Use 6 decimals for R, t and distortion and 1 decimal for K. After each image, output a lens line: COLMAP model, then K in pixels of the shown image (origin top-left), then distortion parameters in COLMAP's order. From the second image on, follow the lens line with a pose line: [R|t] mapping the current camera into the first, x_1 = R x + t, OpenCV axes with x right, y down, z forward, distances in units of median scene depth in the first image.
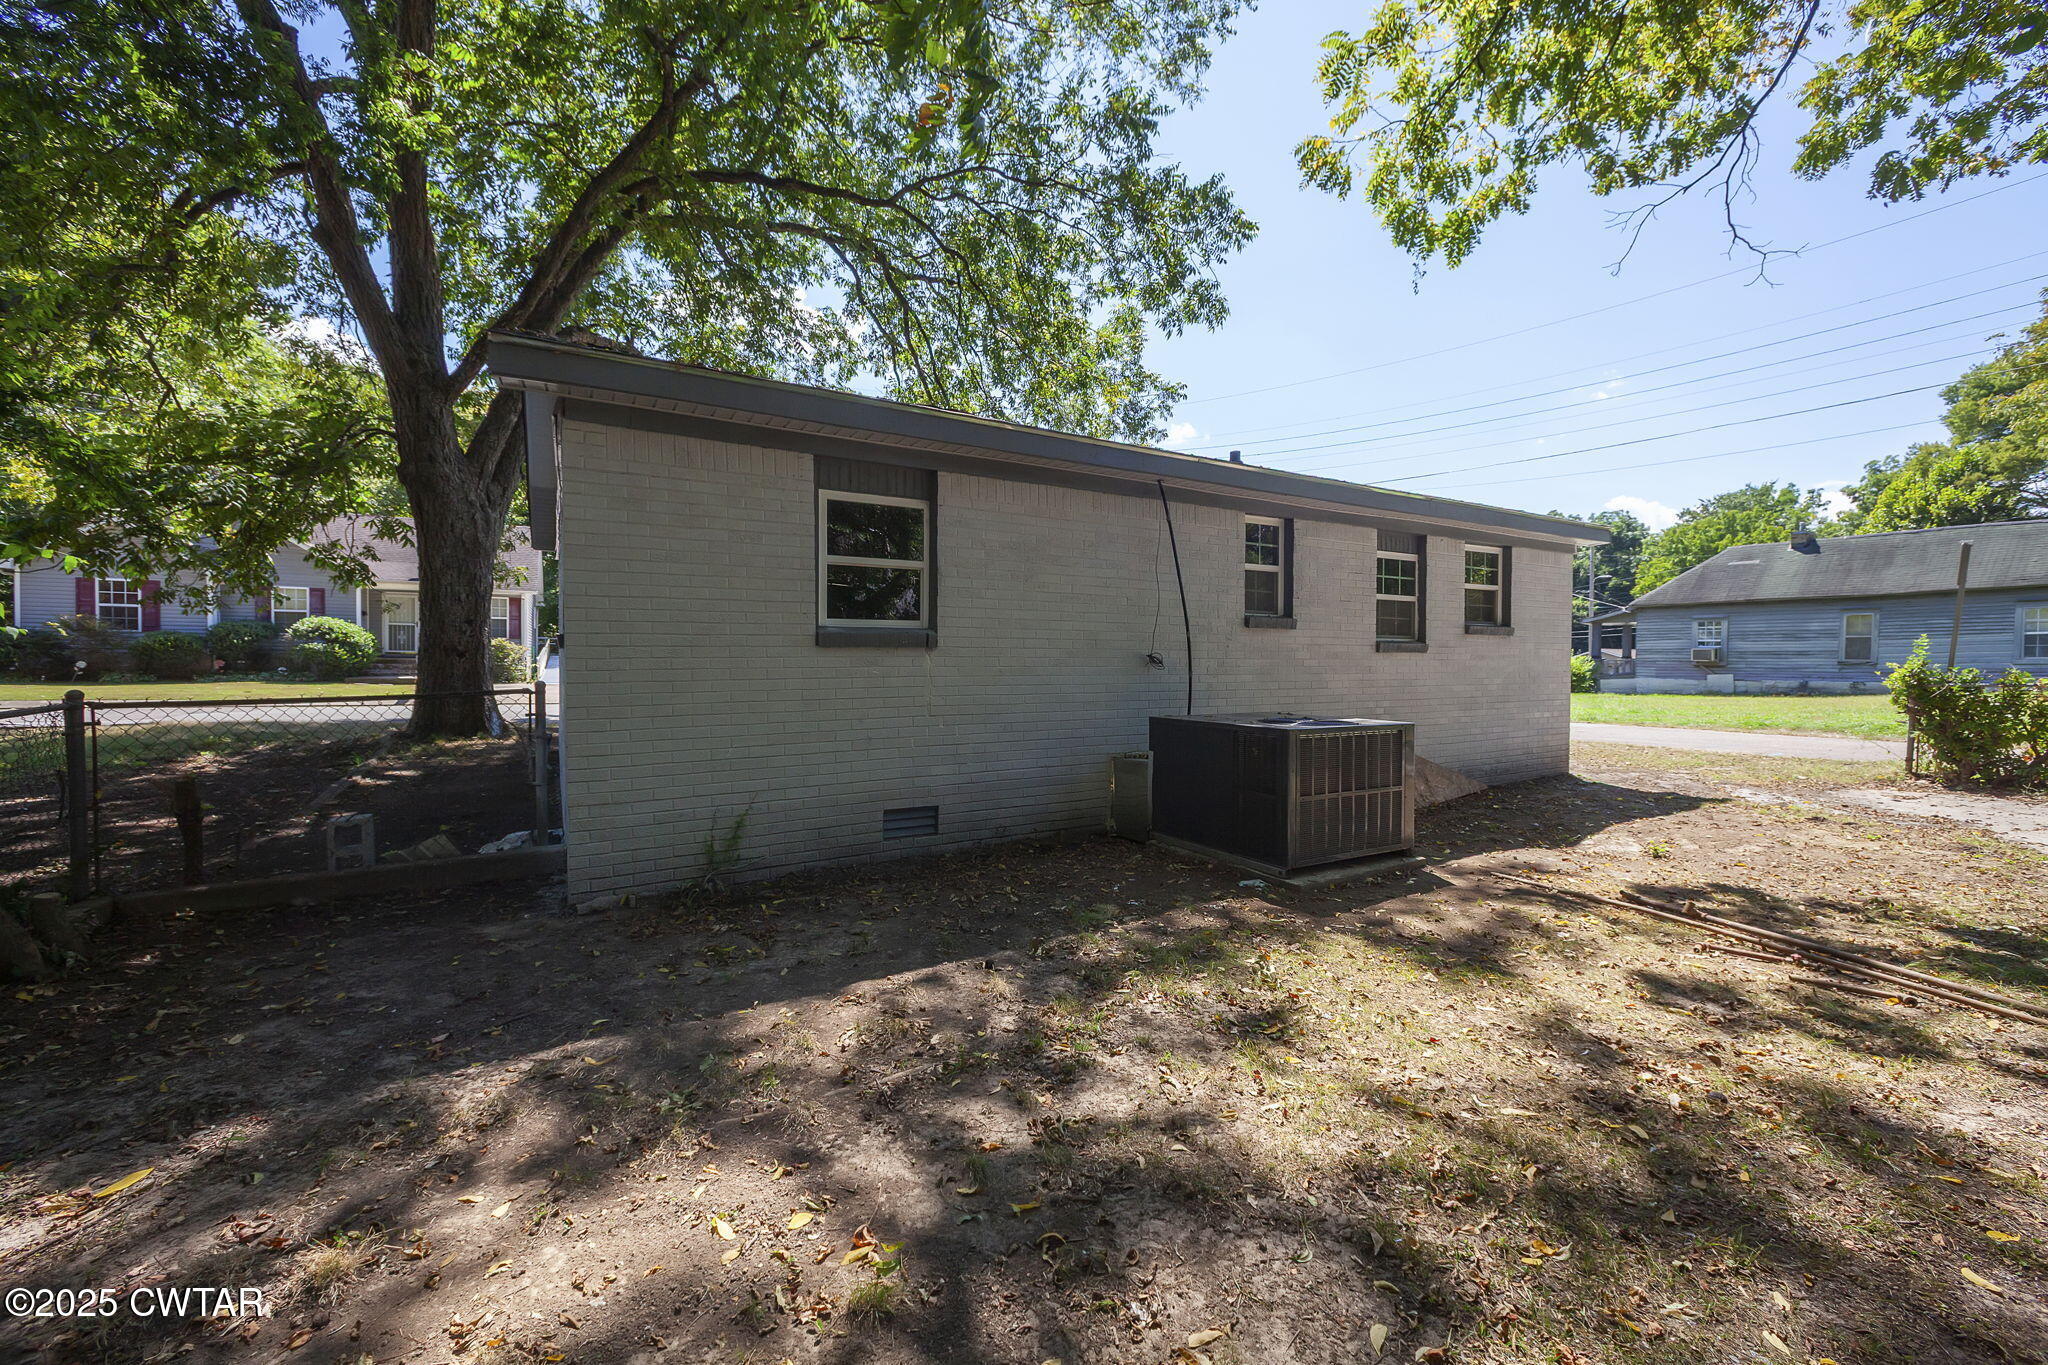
lens RADIAL K [[816.9, 0, 1036.1], [0, 816.9, 661.5], [0, 0, 1]] dist [-0.027046, 0.010318]
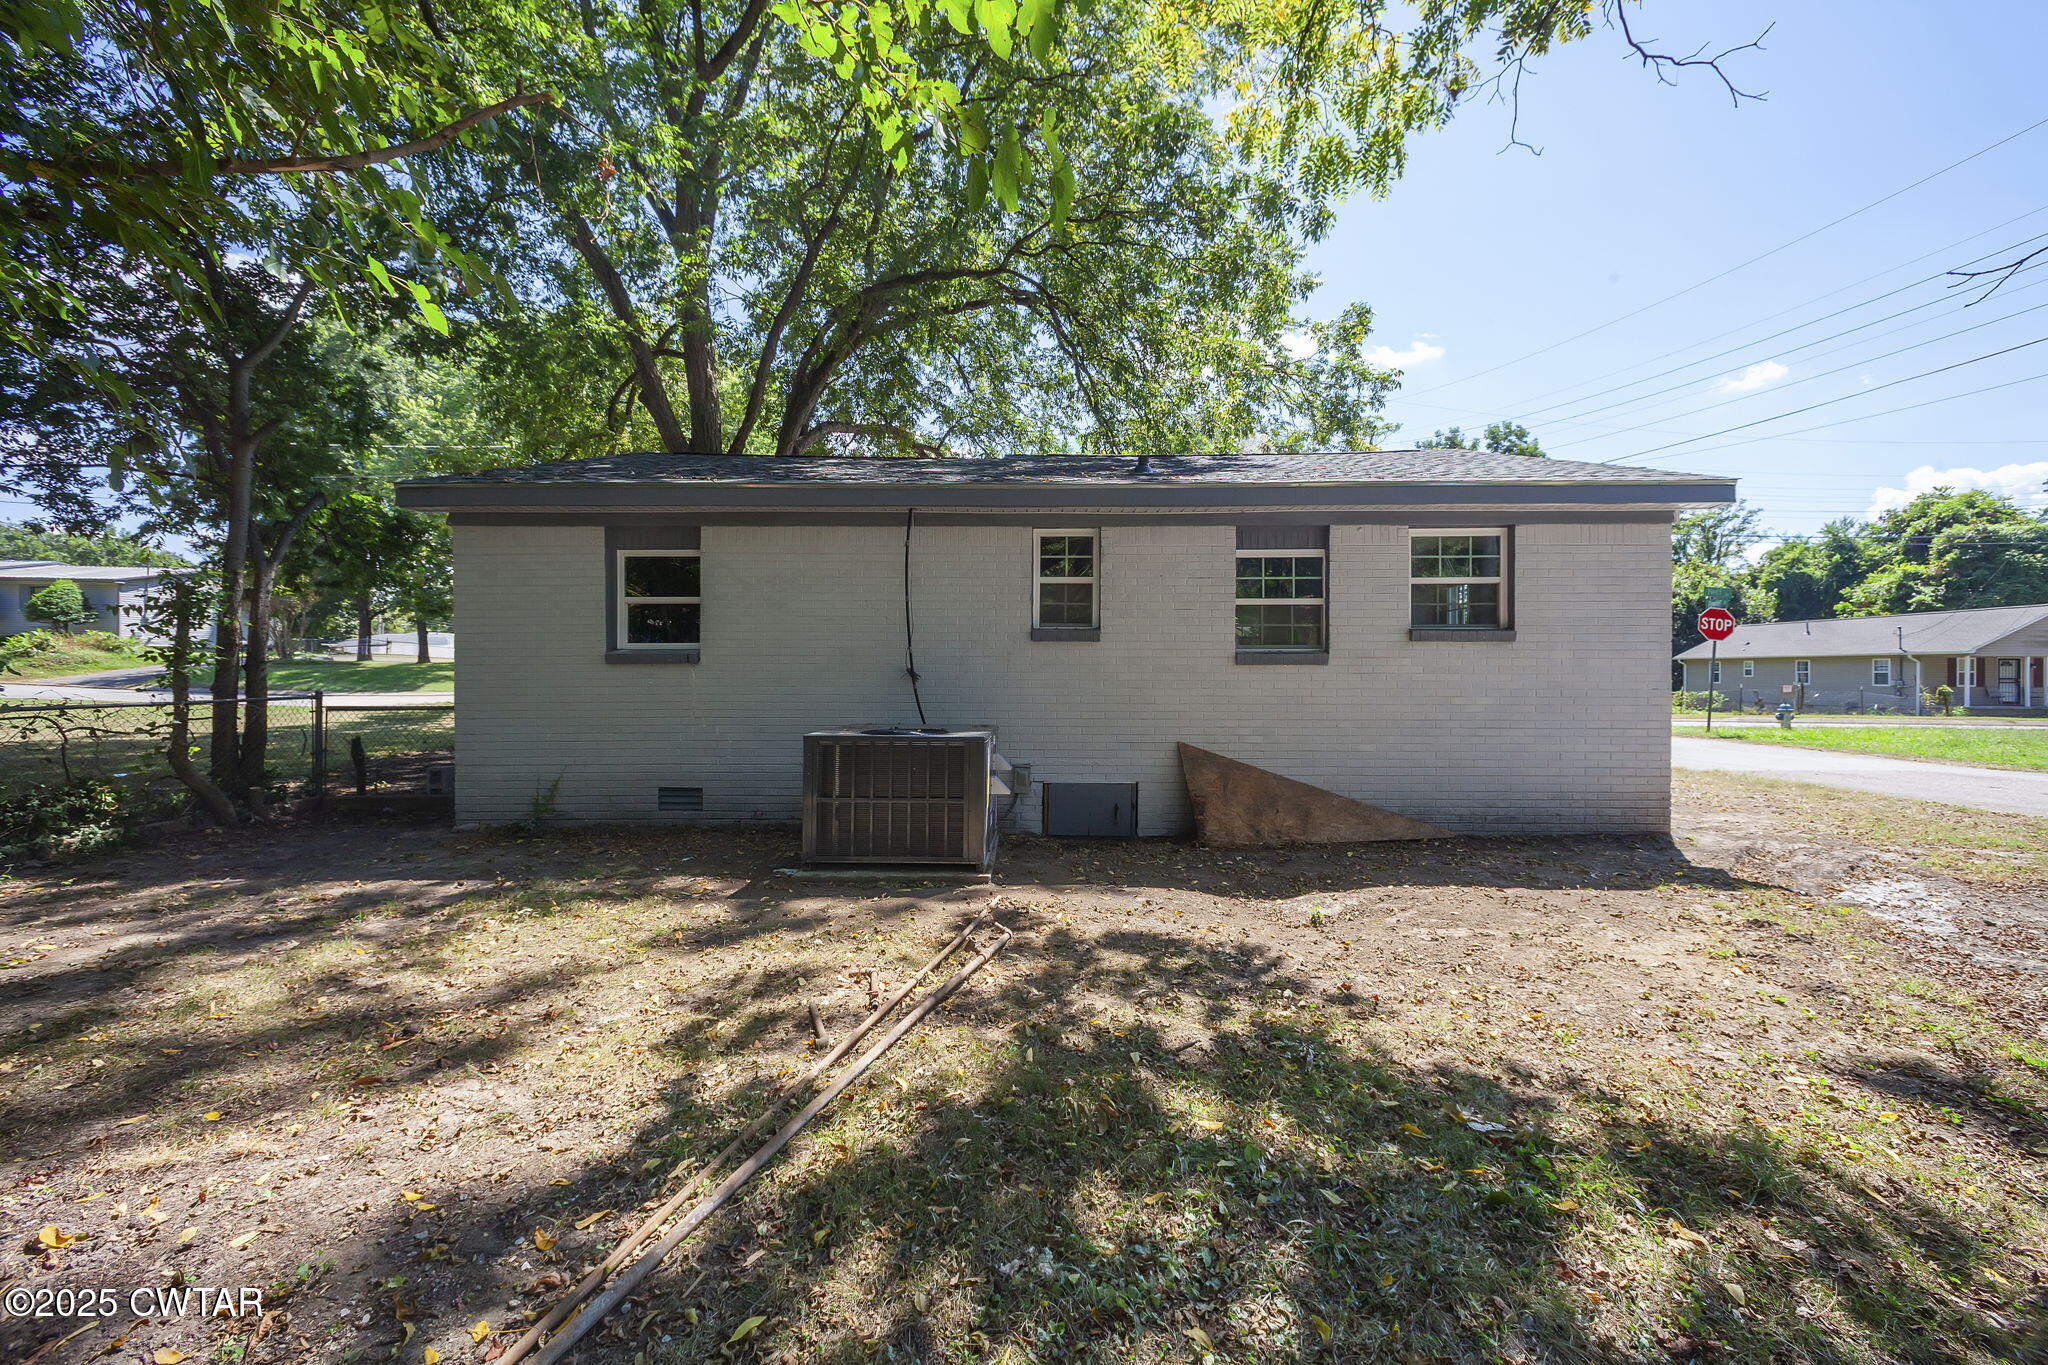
lens RADIAL K [[816.9, 0, 1036.1], [0, 816.9, 661.5], [0, 0, 1]] dist [-0.027046, 0.010318]
pose [[0.848658, -0.017949, -0.528637, 0.771464], [-0.002074, 0.999304, -0.037258, 0.020038], [0.528938, 0.032716, 0.848030, 0.153454]]
